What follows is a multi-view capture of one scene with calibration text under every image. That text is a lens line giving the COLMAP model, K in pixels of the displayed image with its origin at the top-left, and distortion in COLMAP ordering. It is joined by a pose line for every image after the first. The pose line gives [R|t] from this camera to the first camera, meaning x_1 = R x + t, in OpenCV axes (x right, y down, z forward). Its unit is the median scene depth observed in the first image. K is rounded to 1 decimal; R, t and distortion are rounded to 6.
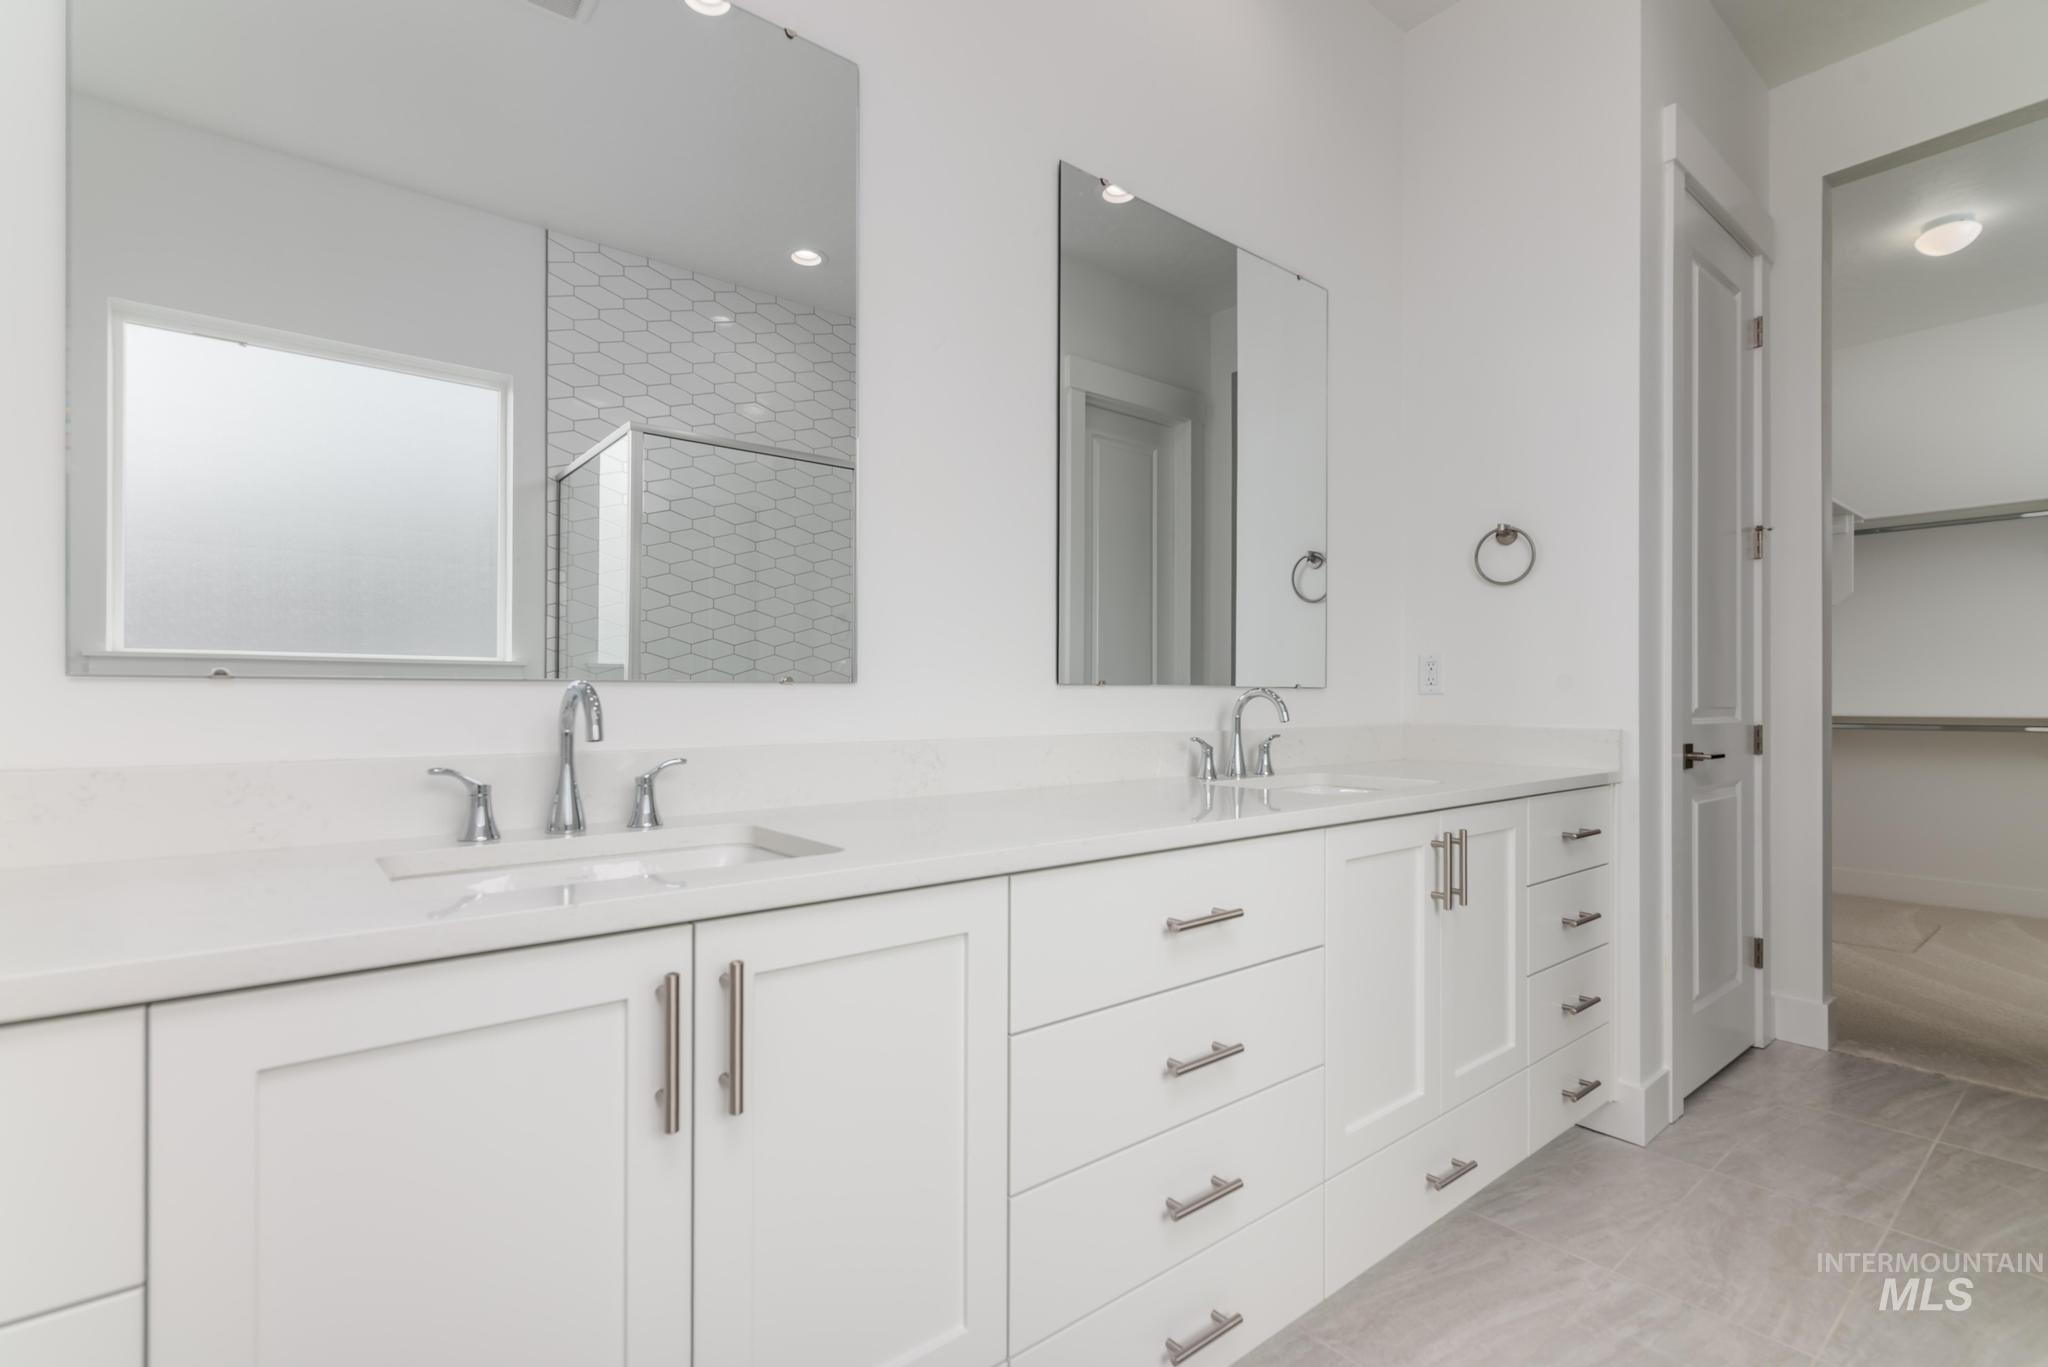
lens RADIAL K [[933.1, 0, 1023.5], [0, 933.1, 698.6], [0, 0, 1]] dist [0.010449, 0.000417]
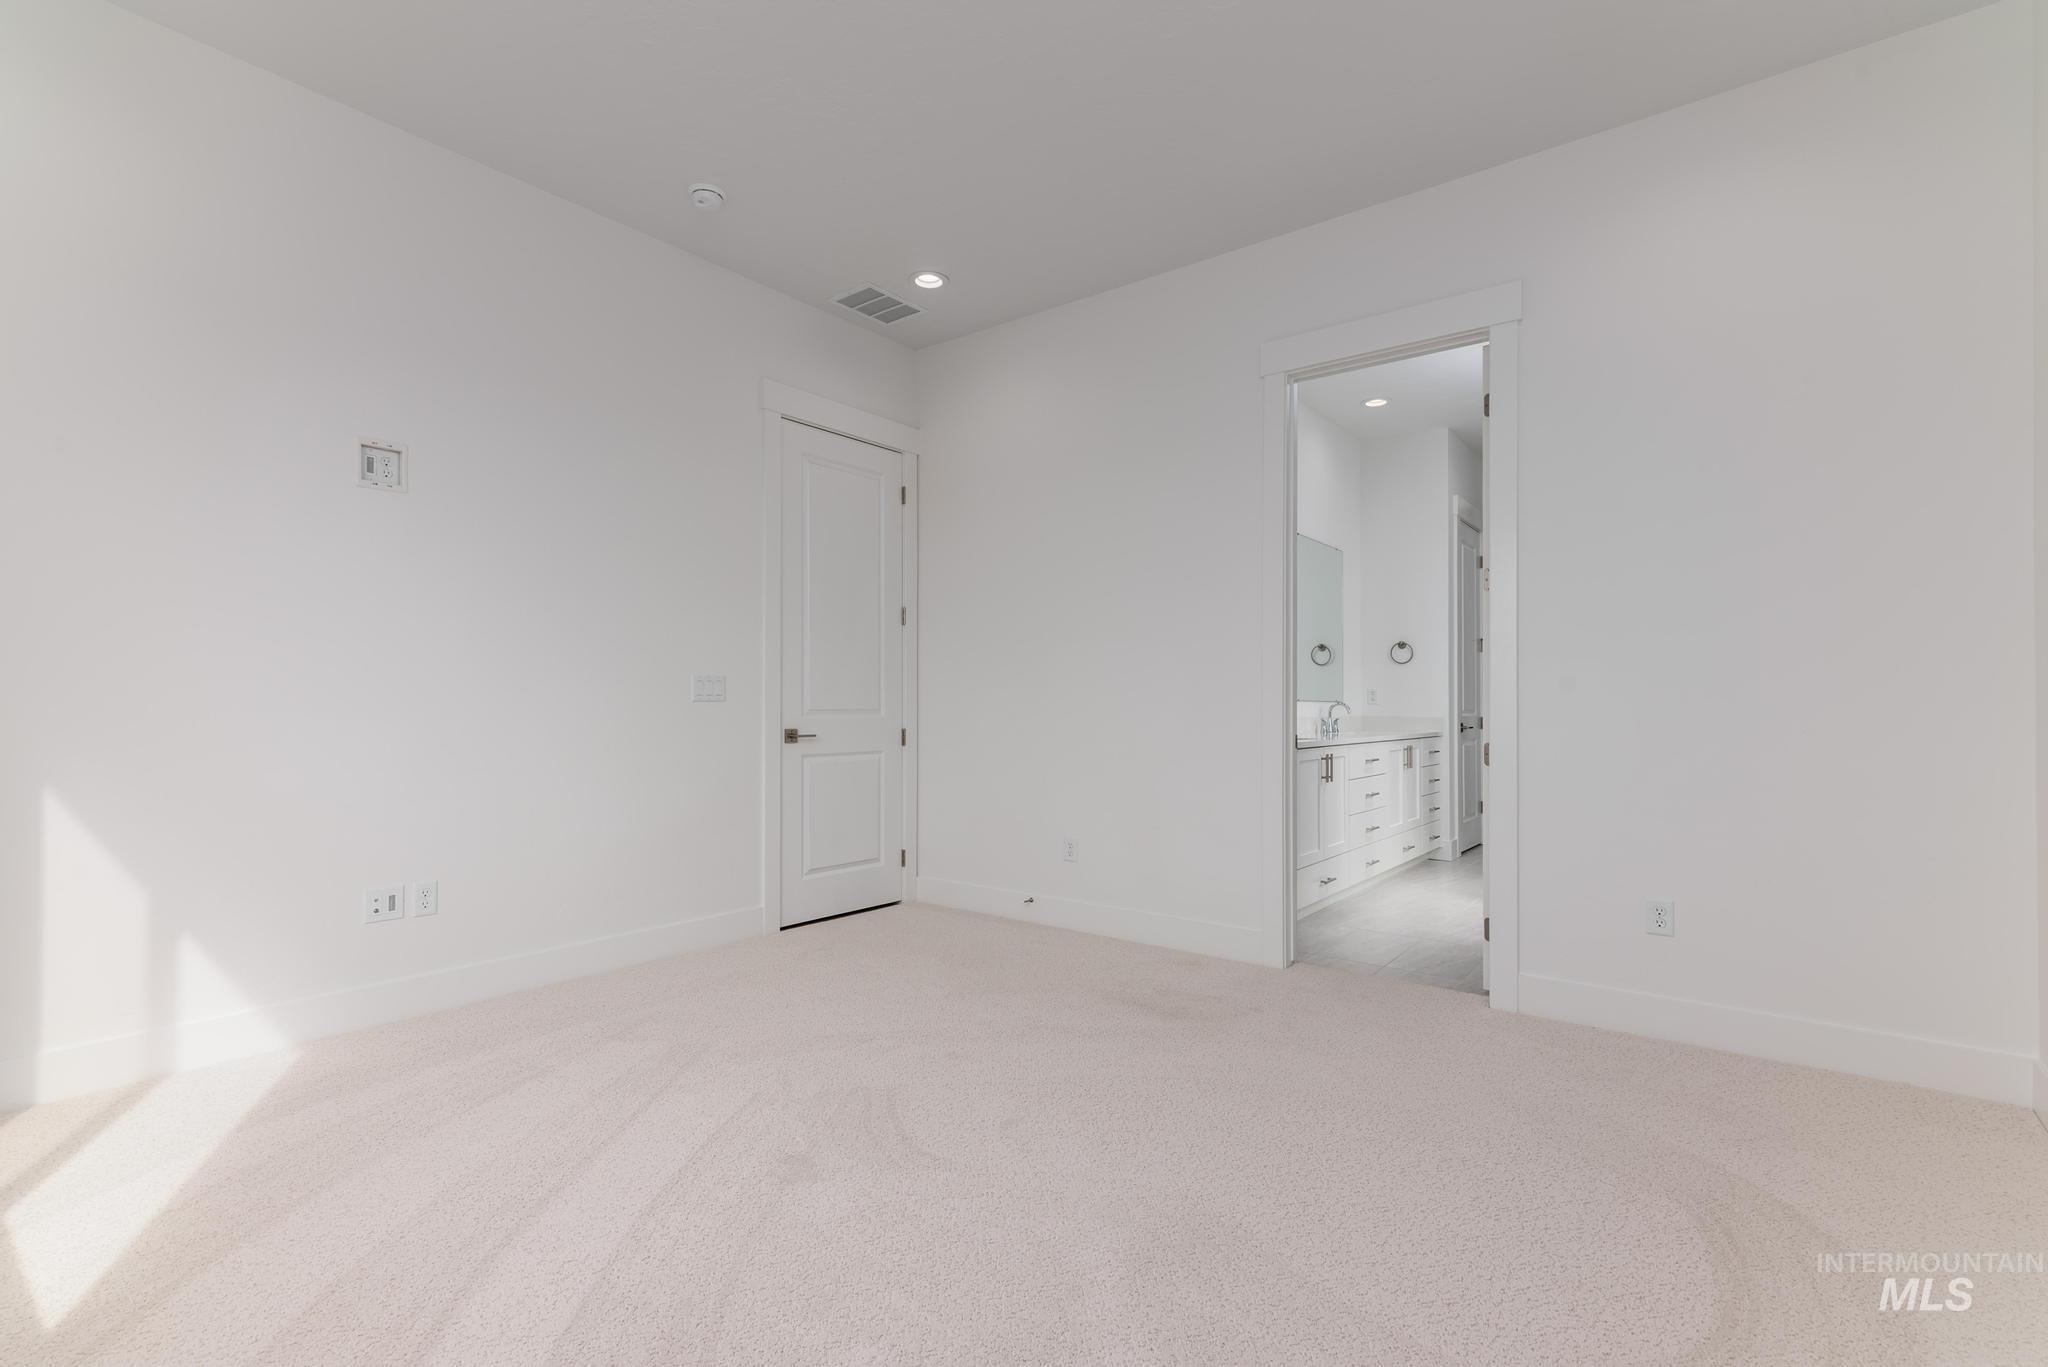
lens RADIAL K [[933.1, 0, 1023.5], [0, 933.1, 698.6], [0, 0, 1]] dist [0.010449, 0.000417]
pose [[0.975789, 0.001860, 0.218708, -1.194456], [-0.000171, 0.999970, -0.007741, -0.001532], [-0.218715, 0.007516, 0.975760, -1.453222]]
